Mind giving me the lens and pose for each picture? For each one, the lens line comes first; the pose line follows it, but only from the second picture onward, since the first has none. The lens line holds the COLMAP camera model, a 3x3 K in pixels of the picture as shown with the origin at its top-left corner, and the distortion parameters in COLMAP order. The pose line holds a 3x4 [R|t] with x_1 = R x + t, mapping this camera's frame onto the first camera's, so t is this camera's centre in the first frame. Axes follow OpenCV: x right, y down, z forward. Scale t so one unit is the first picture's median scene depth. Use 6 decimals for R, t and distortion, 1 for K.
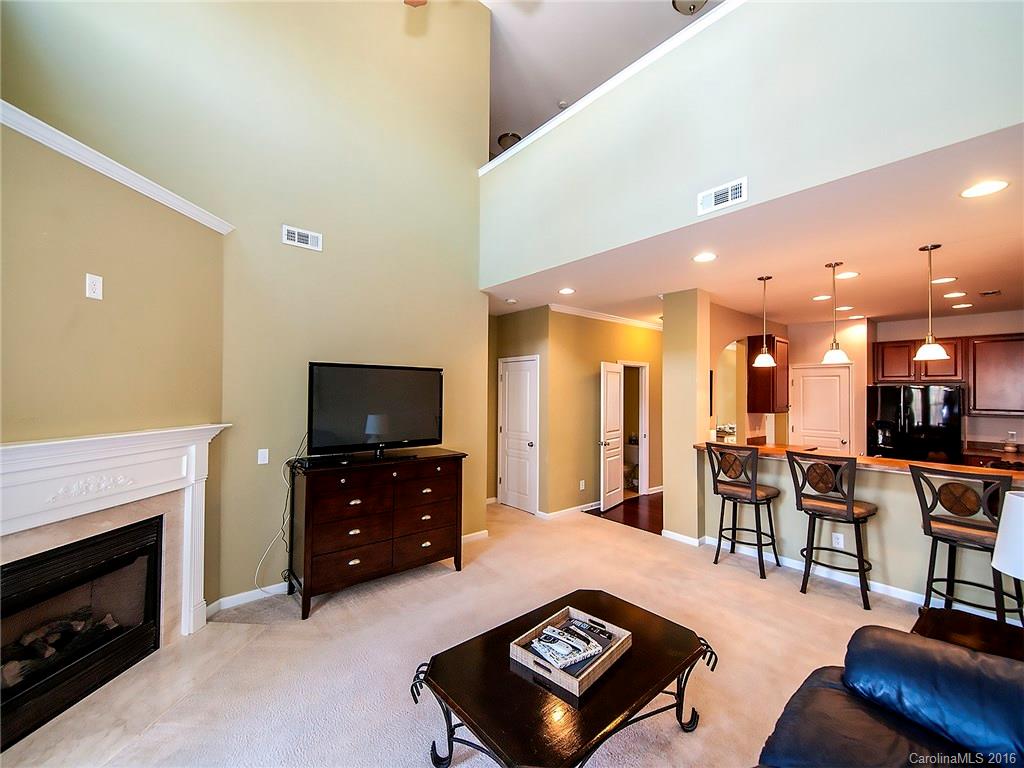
lens RADIAL K [[414.0, 0, 508.3], [0, 414.0, 392.7], [0, 0, 1]] dist [0.004760, -0.003612]
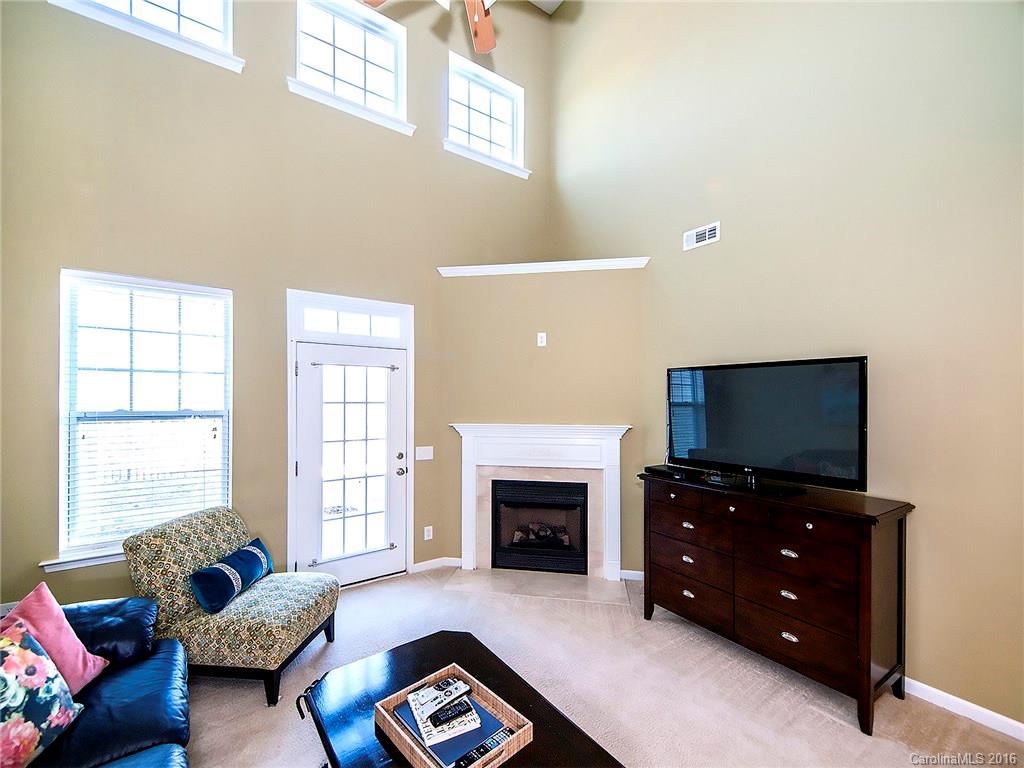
lens RADIAL K [[430.0, 0, 506.3], [0, 430.0, 395.7], [0, 0, 1]] dist [0.009879, -0.002683]
pose [[-0.102956, -0.008989, -0.994645, 0.606377], [0.001776, 0.999956, -0.009221, -0.000441], [0.994684, -0.002716, -0.102936, 0.757009]]
